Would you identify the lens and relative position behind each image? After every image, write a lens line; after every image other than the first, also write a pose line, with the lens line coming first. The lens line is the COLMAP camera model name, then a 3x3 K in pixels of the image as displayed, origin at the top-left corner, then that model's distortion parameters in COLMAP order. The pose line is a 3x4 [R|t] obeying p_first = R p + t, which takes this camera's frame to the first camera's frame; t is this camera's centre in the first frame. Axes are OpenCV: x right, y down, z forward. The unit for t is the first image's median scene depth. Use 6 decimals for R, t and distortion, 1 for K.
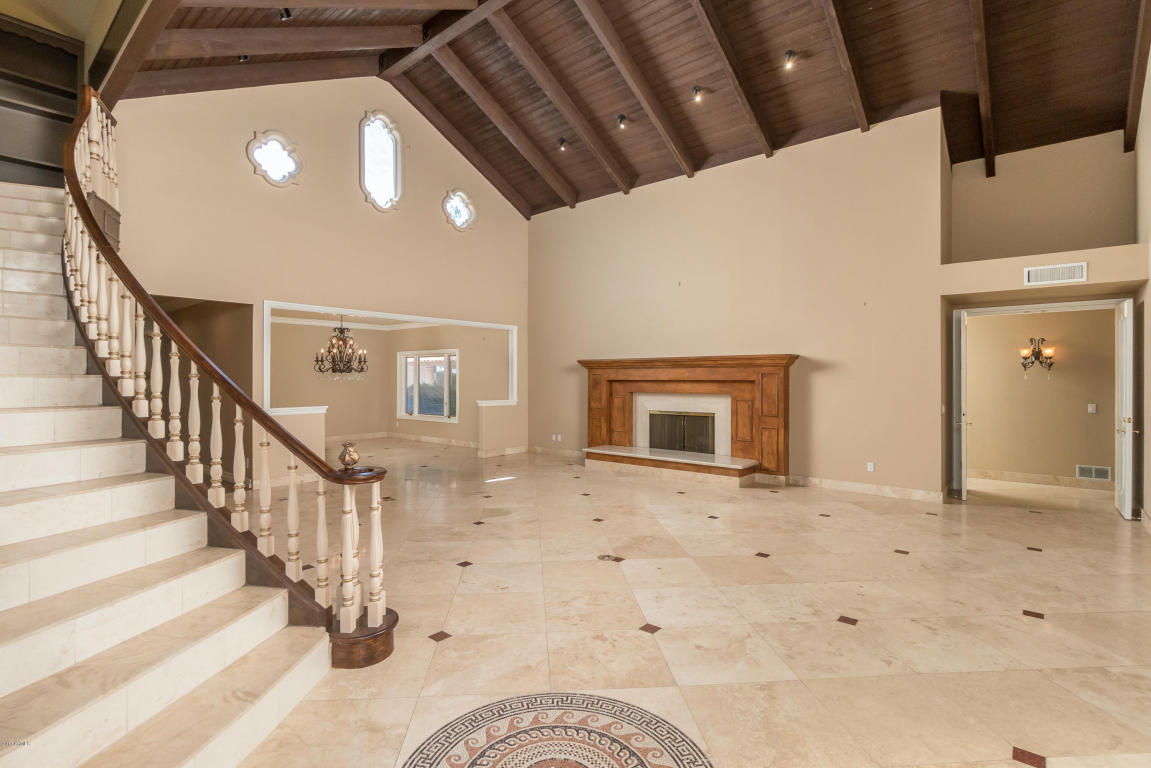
lens RADIAL K [[541.8, 0, 573.0], [0, 541.8, 380.2], [0, 0, 1]] dist [-0.009304, 0.001764]
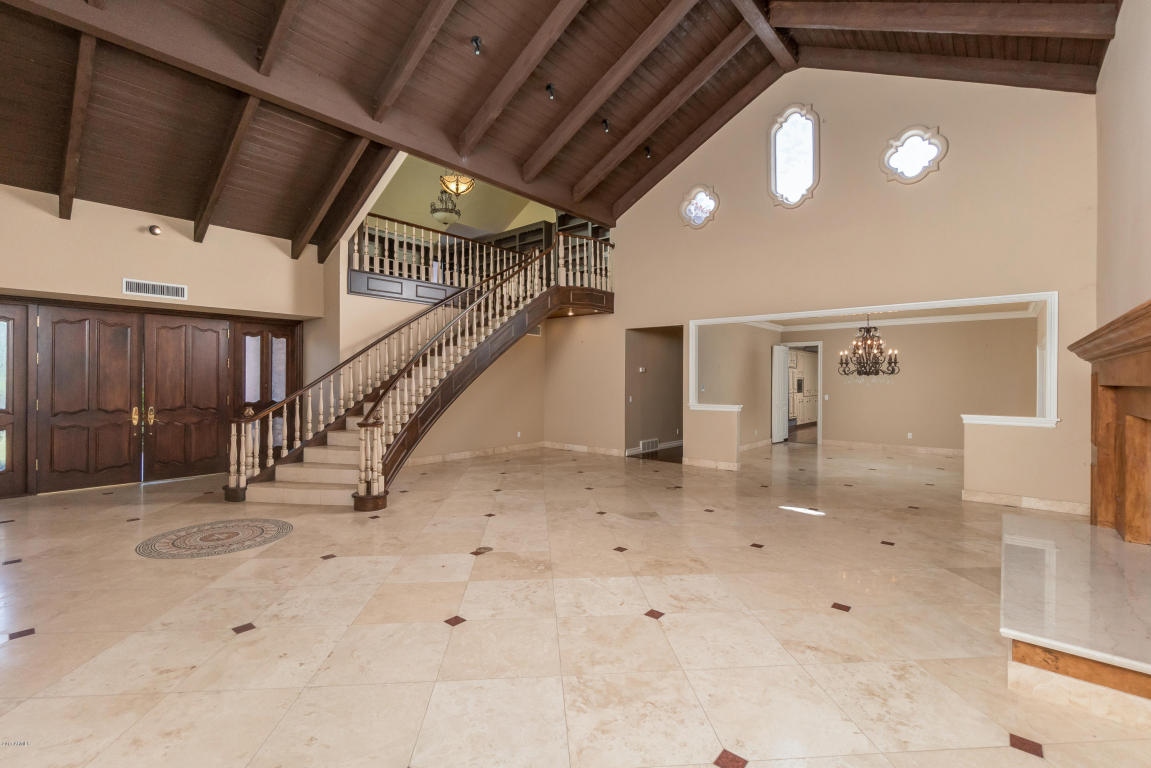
lens RADIAL K [[503.0, 0, 569.2], [0, 503.0, 378.0], [0, 0, 1]] dist [-0.002982, -0.000348]
pose [[0.004959, -0.004446, -0.999978, 1.017266], [-0.009109, 0.999948, -0.004491, -0.001289], [0.999946, 0.009131, 0.004919, 1.135132]]
